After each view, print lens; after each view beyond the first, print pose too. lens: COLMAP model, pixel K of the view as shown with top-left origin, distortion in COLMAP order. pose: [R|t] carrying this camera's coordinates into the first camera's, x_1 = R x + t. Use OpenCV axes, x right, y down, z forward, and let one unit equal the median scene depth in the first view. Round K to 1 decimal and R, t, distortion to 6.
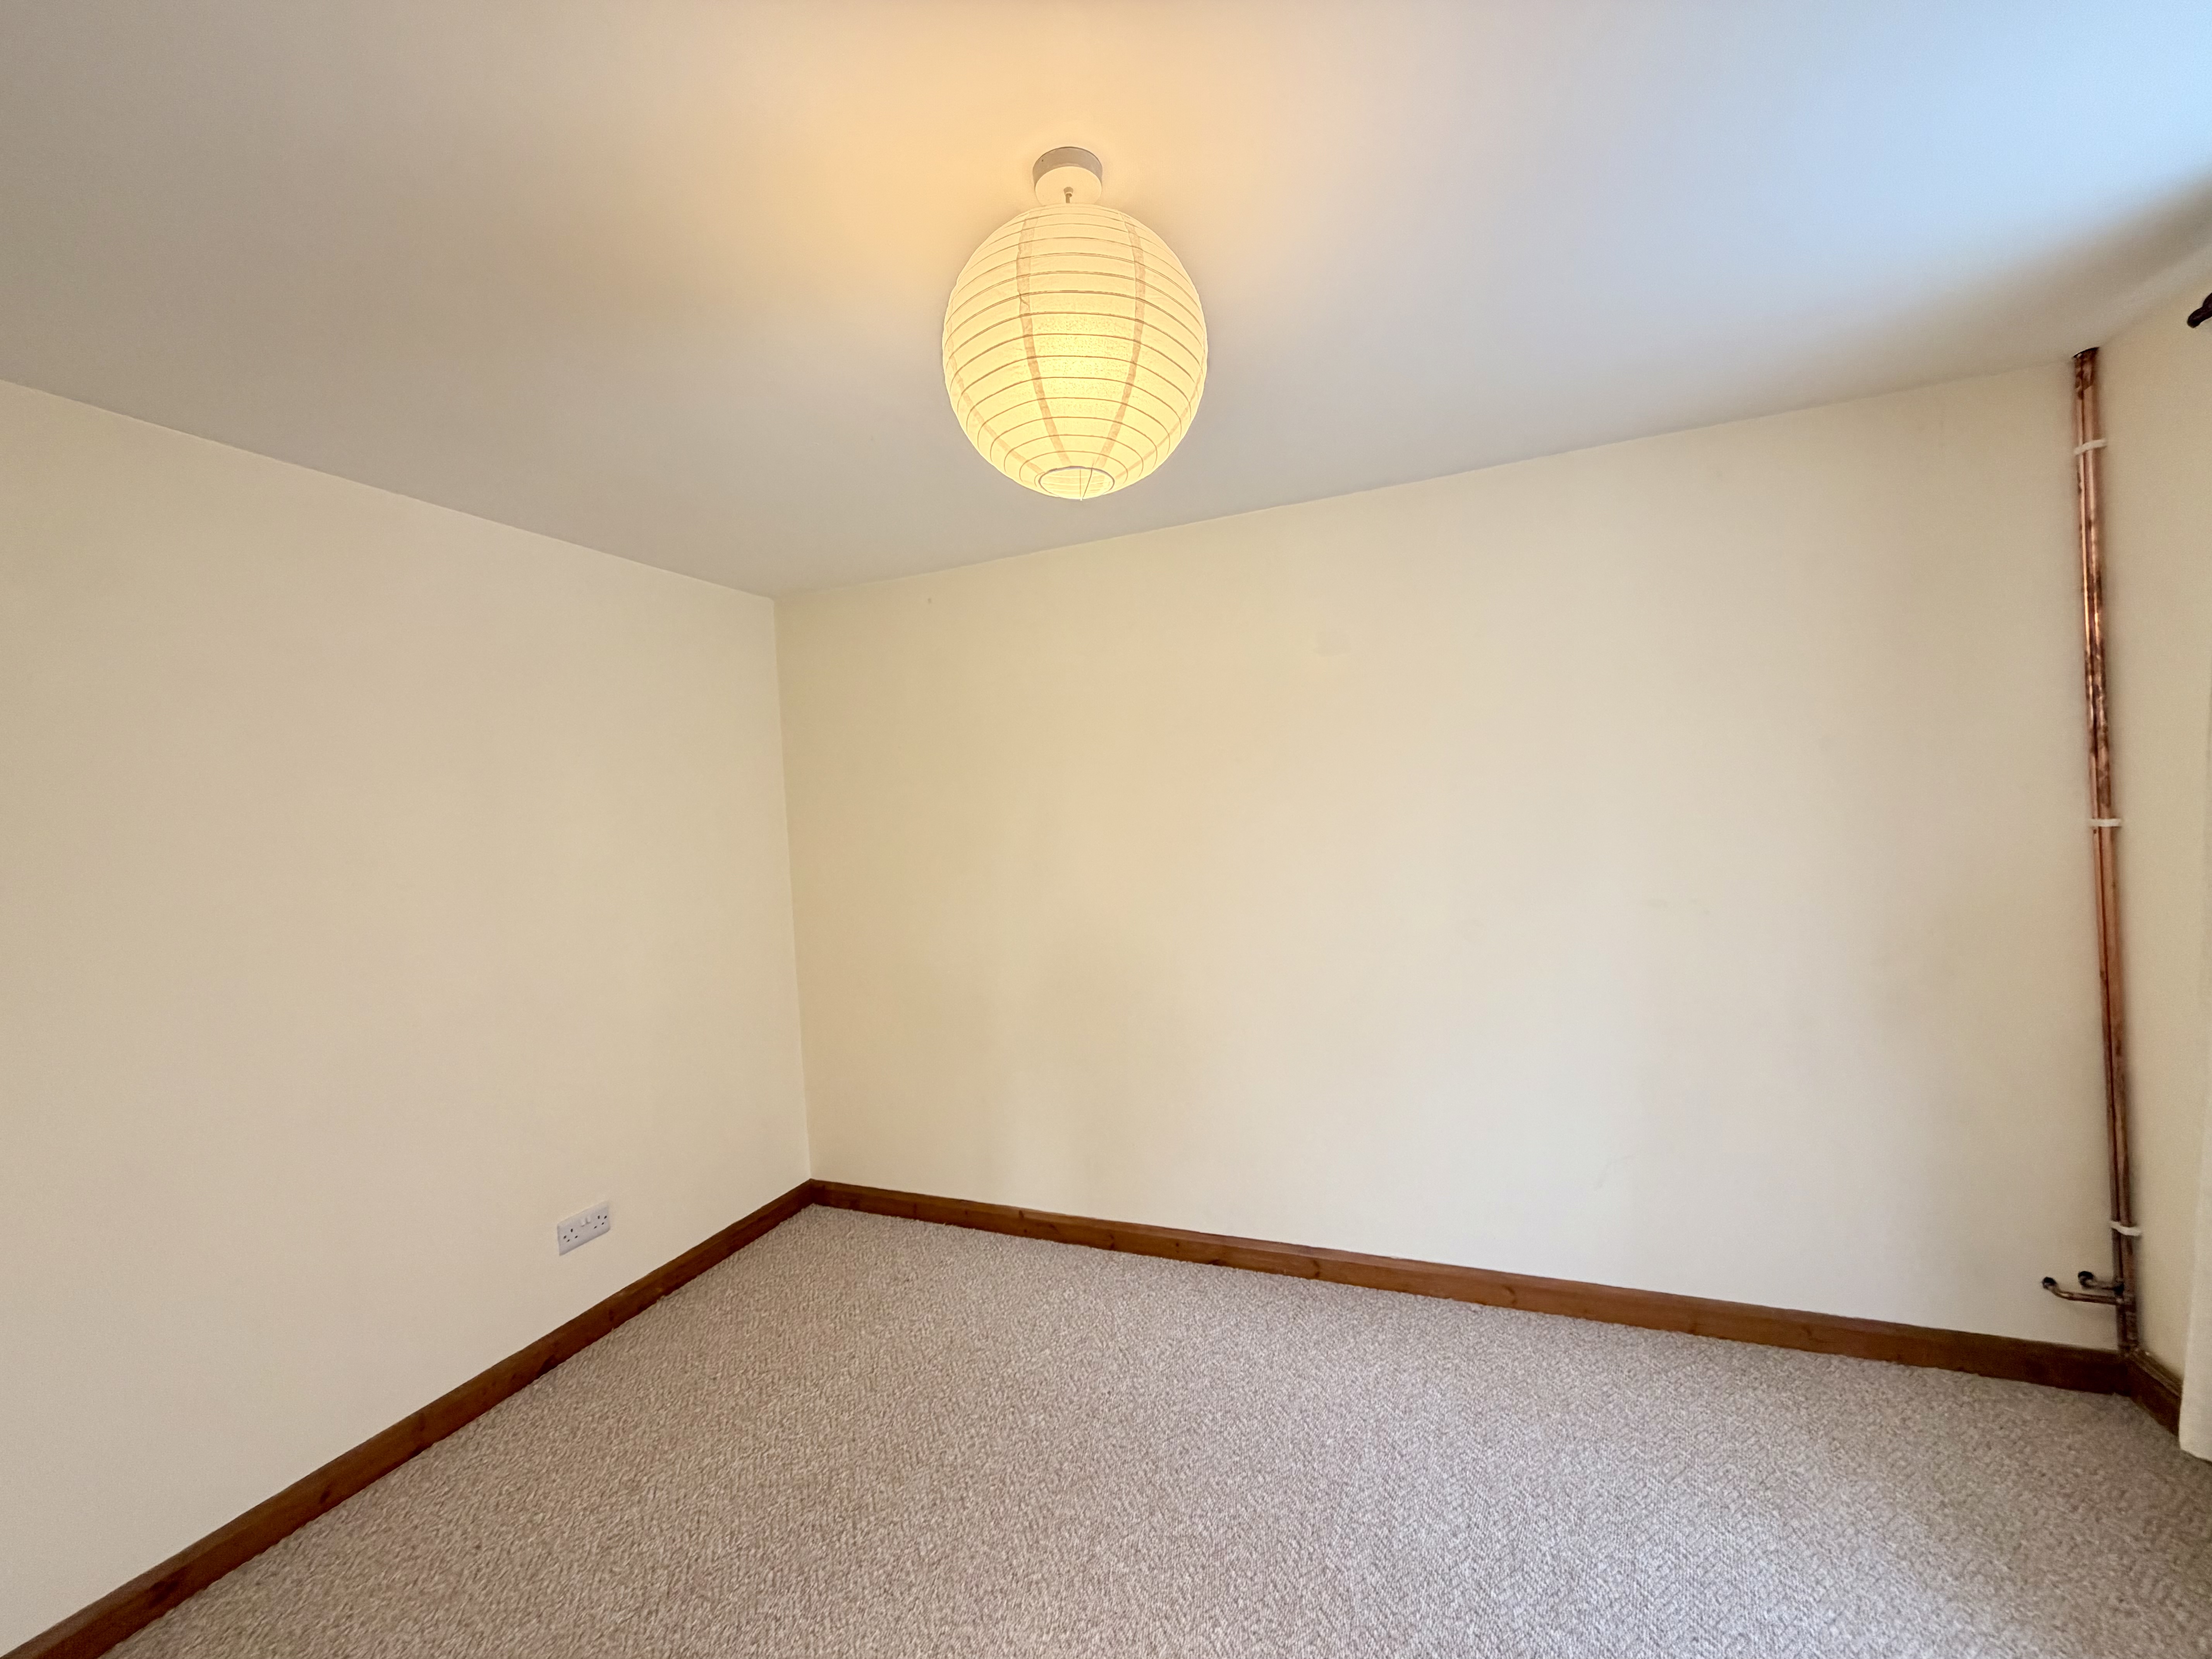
lens RADIAL K [[887.4, 0, 1100.6], [0, 887.4, 829.8], [0, 0, 1]] dist [-0.002094, 0.000345]
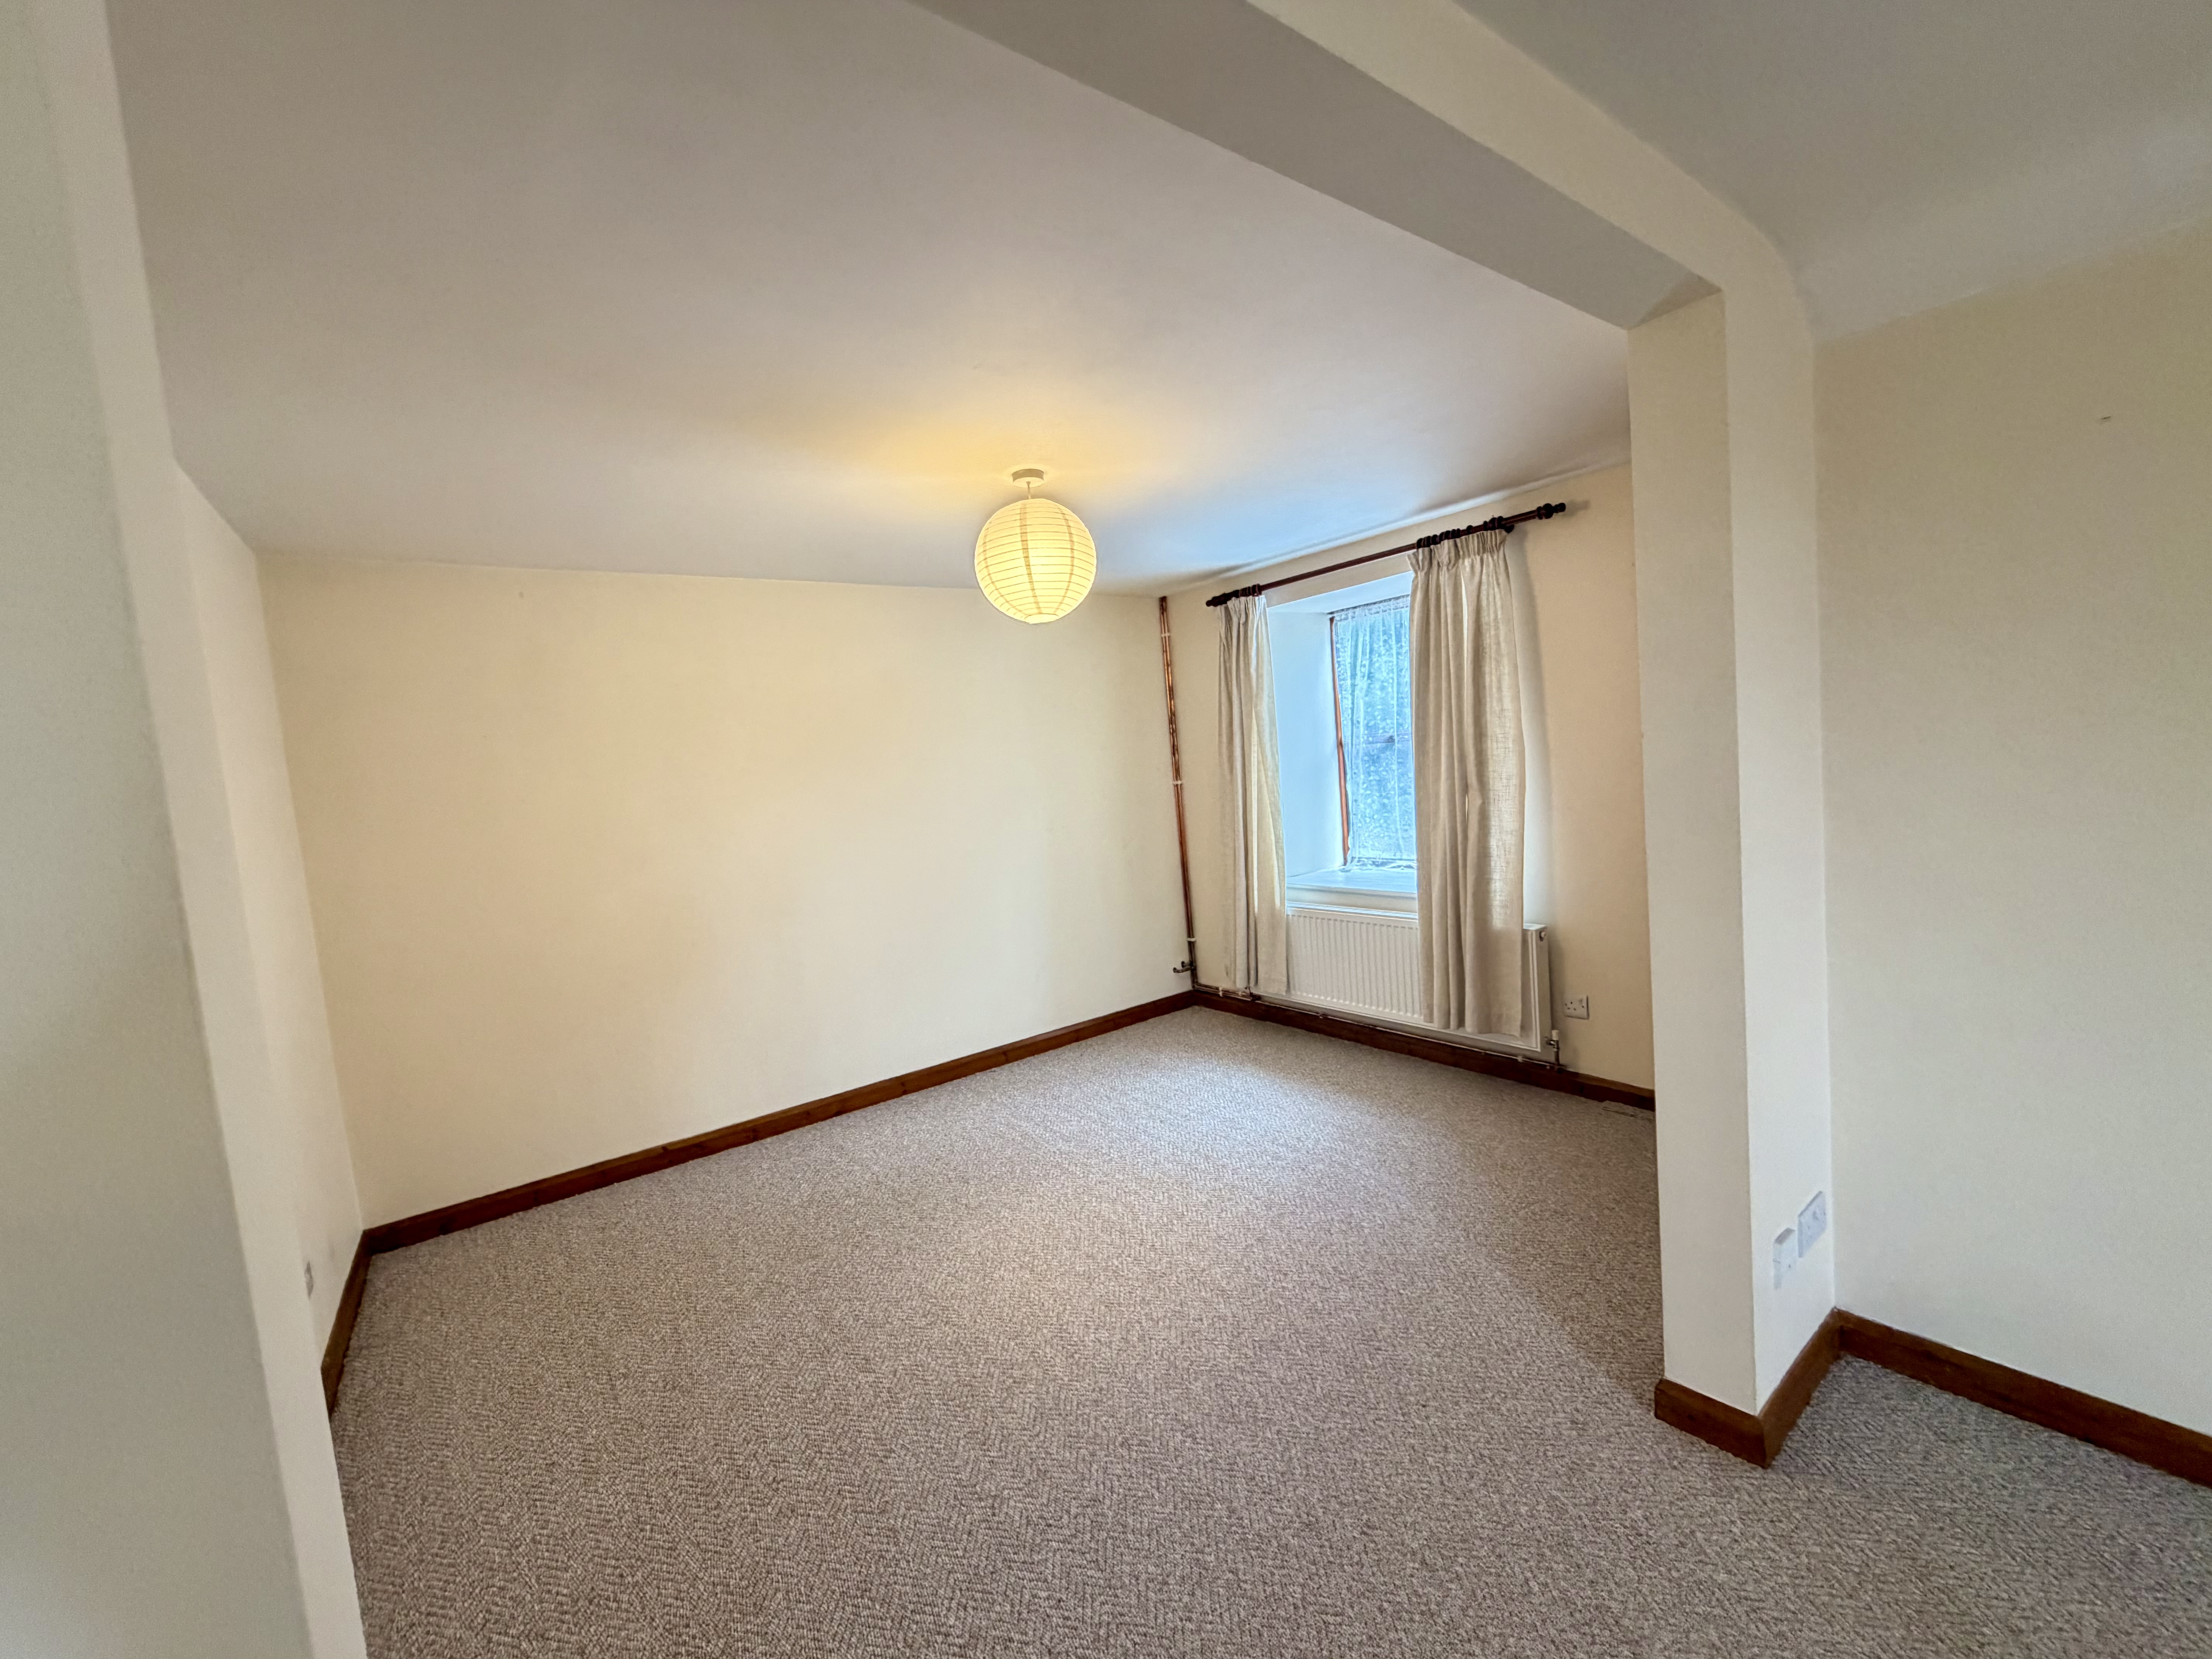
lens RADIAL K [[887.4, 0, 1100.6], [0, 887.4, 829.8], [0, 0, 1]] dist [-0.002094, 0.000345]
pose [[0.537010, -0.060996, 0.841368, -1.133566], [0.070673, 0.997129, 0.027181, 0.041314], [-0.840610, 0.044866, 0.539779, -0.184735]]
